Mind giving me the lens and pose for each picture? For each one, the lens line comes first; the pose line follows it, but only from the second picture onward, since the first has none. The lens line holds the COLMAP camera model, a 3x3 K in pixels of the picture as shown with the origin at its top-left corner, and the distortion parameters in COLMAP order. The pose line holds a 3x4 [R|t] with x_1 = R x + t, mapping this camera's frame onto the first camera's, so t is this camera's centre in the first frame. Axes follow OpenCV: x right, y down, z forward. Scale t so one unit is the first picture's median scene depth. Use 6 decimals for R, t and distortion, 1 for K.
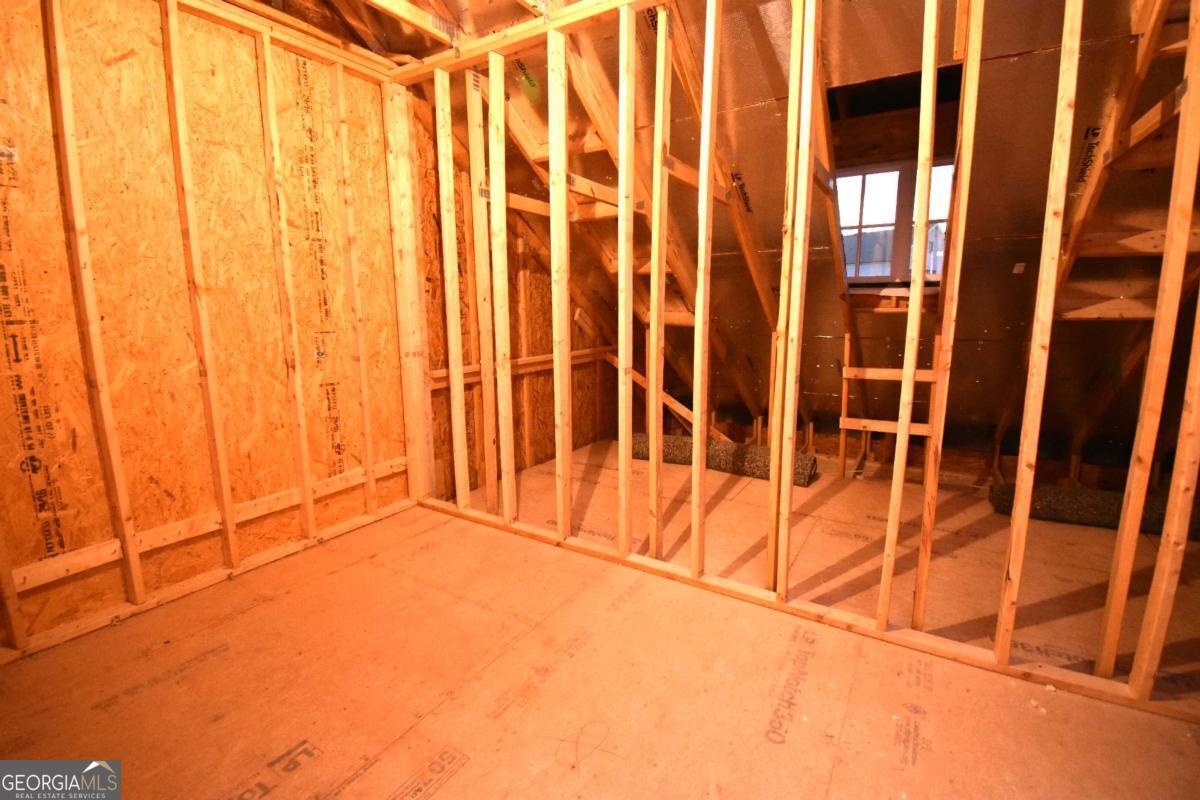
lens RADIAL K [[533.9, 0, 599.5], [0, 533.9, 392.6], [0, 0, 1]] dist [0.024181, -0.027329]
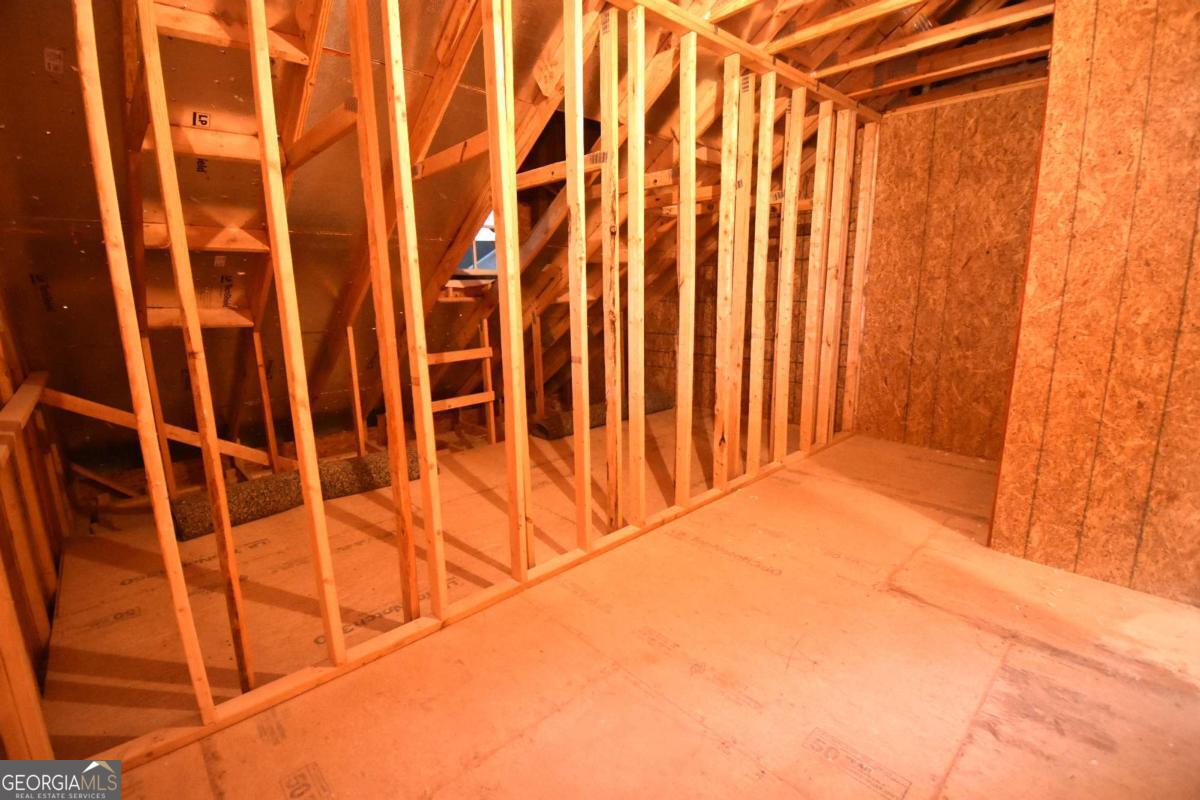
lens RADIAL K [[533.9, 0, 599.5], [0, 533.9, 392.6], [0, 0, 1]] dist [0.024181, -0.027329]
pose [[0.269344, -0.189620, 0.944192, -0.679141], [0.175410, 0.973684, 0.145505, -0.100367], [-0.946935, 0.126430, 0.295517, 0.562091]]
